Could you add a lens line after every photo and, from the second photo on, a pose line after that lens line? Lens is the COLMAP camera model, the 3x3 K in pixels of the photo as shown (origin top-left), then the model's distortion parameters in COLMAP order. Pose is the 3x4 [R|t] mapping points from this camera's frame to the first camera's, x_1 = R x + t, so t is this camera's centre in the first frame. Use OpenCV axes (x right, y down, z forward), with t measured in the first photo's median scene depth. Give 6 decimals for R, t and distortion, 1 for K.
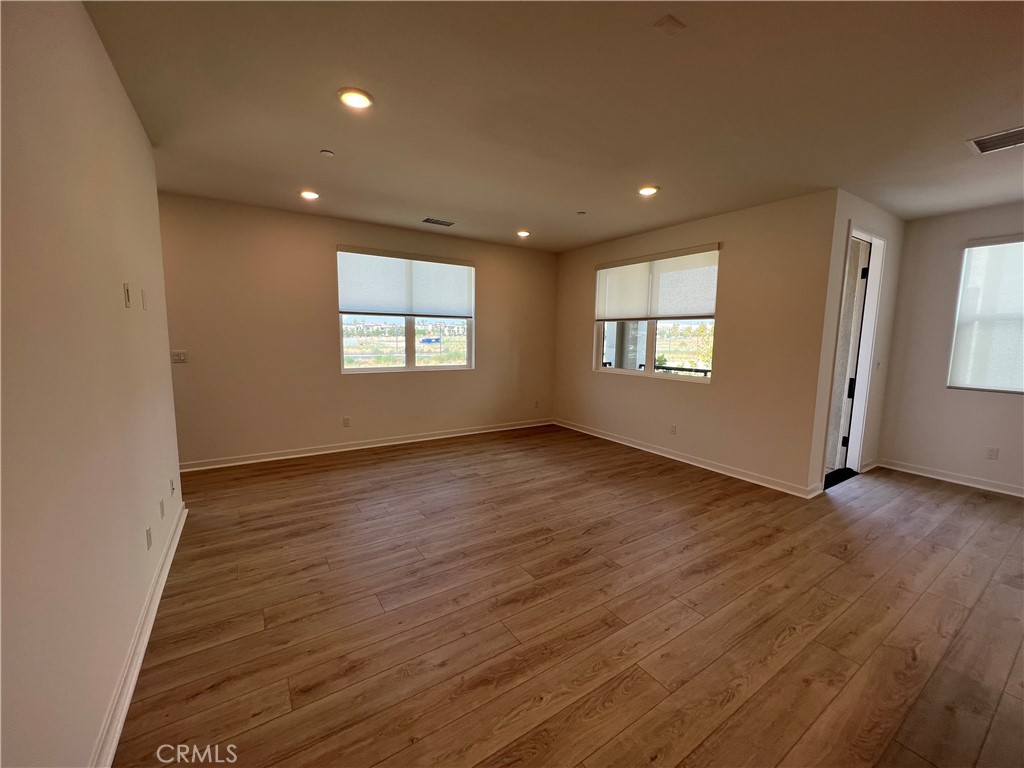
lens RADIAL K [[410.8, 0, 509.2], [0, 410.8, 382.1], [0, 0, 1]] dist [-0.001204, 0.000327]
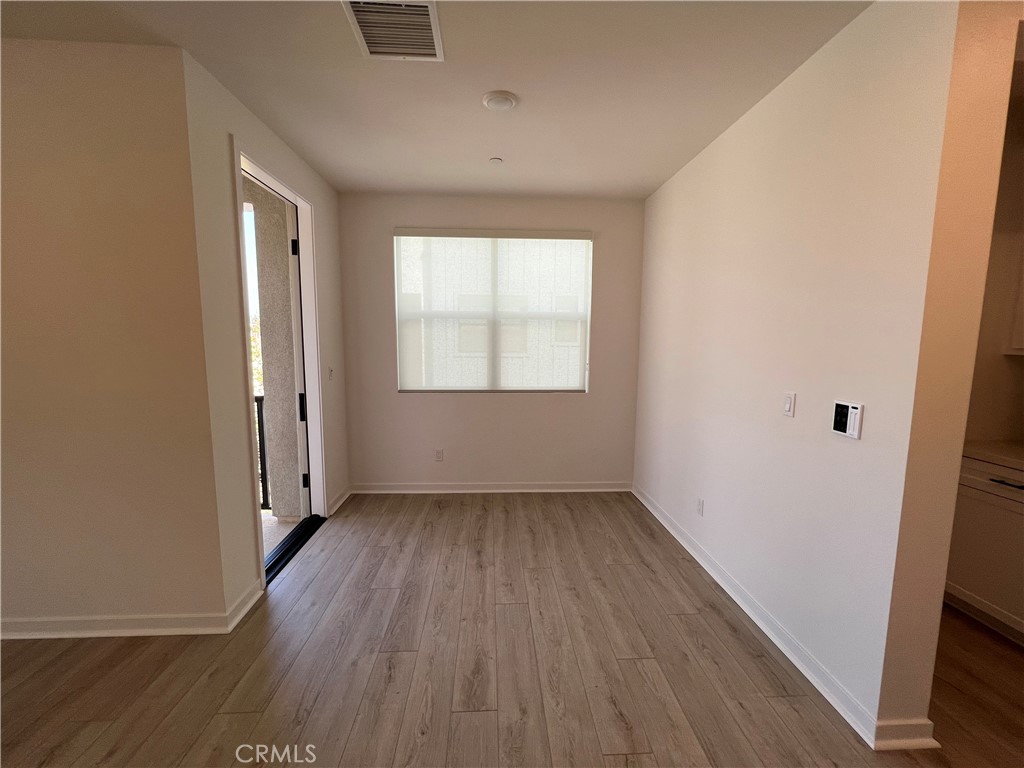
lens RADIAL K [[410.8, 0, 511.4], [0, 410.8, 383.0], [0, 0, 1]] dist [-0.001204, 0.000327]
pose [[0.502483, -0.106670, 0.857982, 0.497128], [0.101273, 0.992790, 0.064119, -0.045294], [-0.858635, 0.054672, 0.509663, 0.387133]]
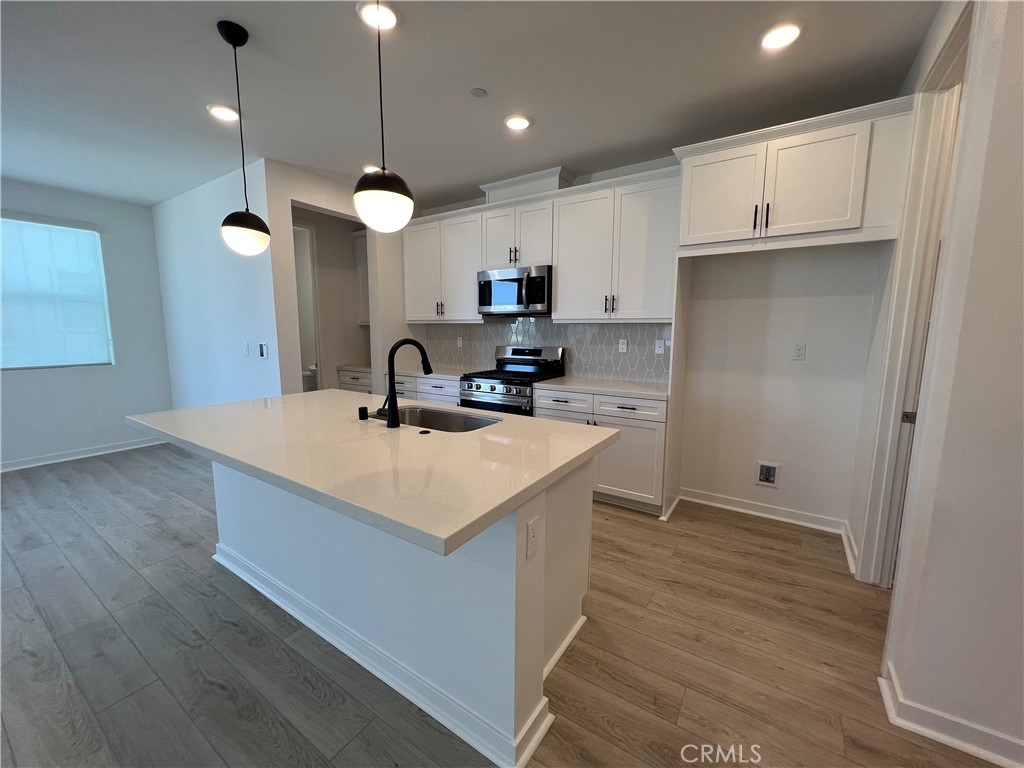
lens RADIAL K [[410.8, 0, 511.8], [0, 410.8, 382.8], [0, 0, 1]] dist [-0.001204, 0.000327]
pose [[-0.394095, -0.138872, 0.908517, -0.098945], [0.097027, 0.976708, 0.191384, 0.002385], [-0.913934, 0.163574, -0.371441, 0.134429]]
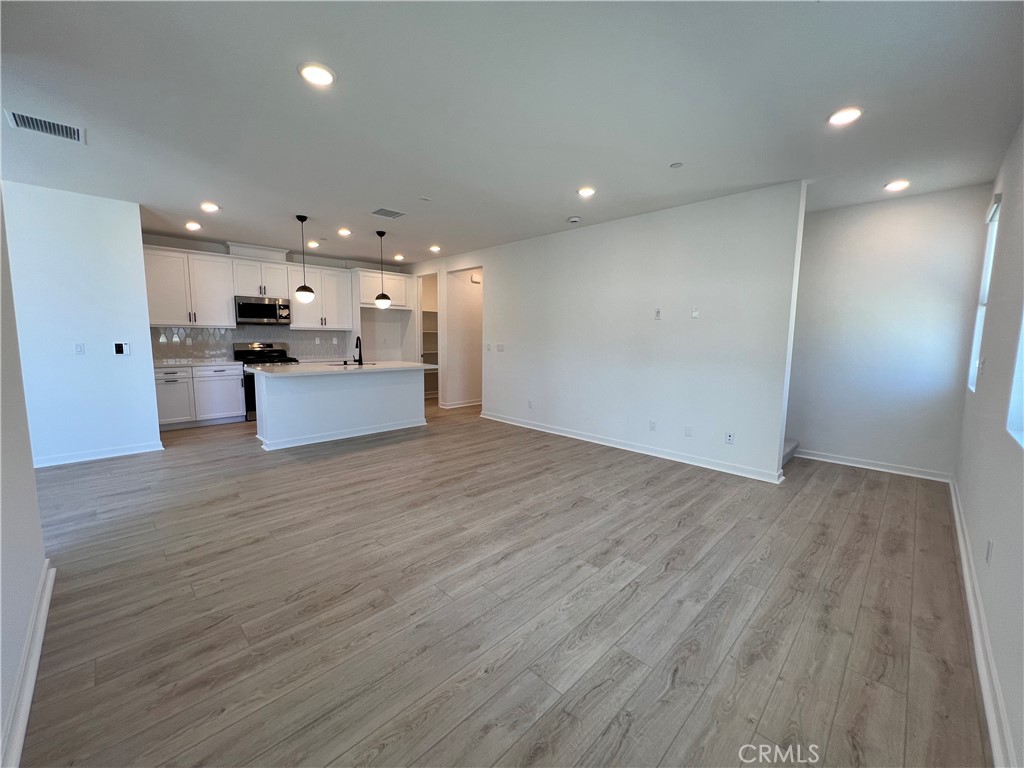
lens RADIAL K [[410.8, 0, 514.1], [0, 410.8, 380.9], [0, 0, 1]] dist [-0.001204, 0.000327]
pose [[-0.976878, -0.001919, -0.213791, 0.181258], [-0.049689, 0.974617, 0.218295, -0.171960], [0.207945, 0.223870, -0.952177, 1.713124]]
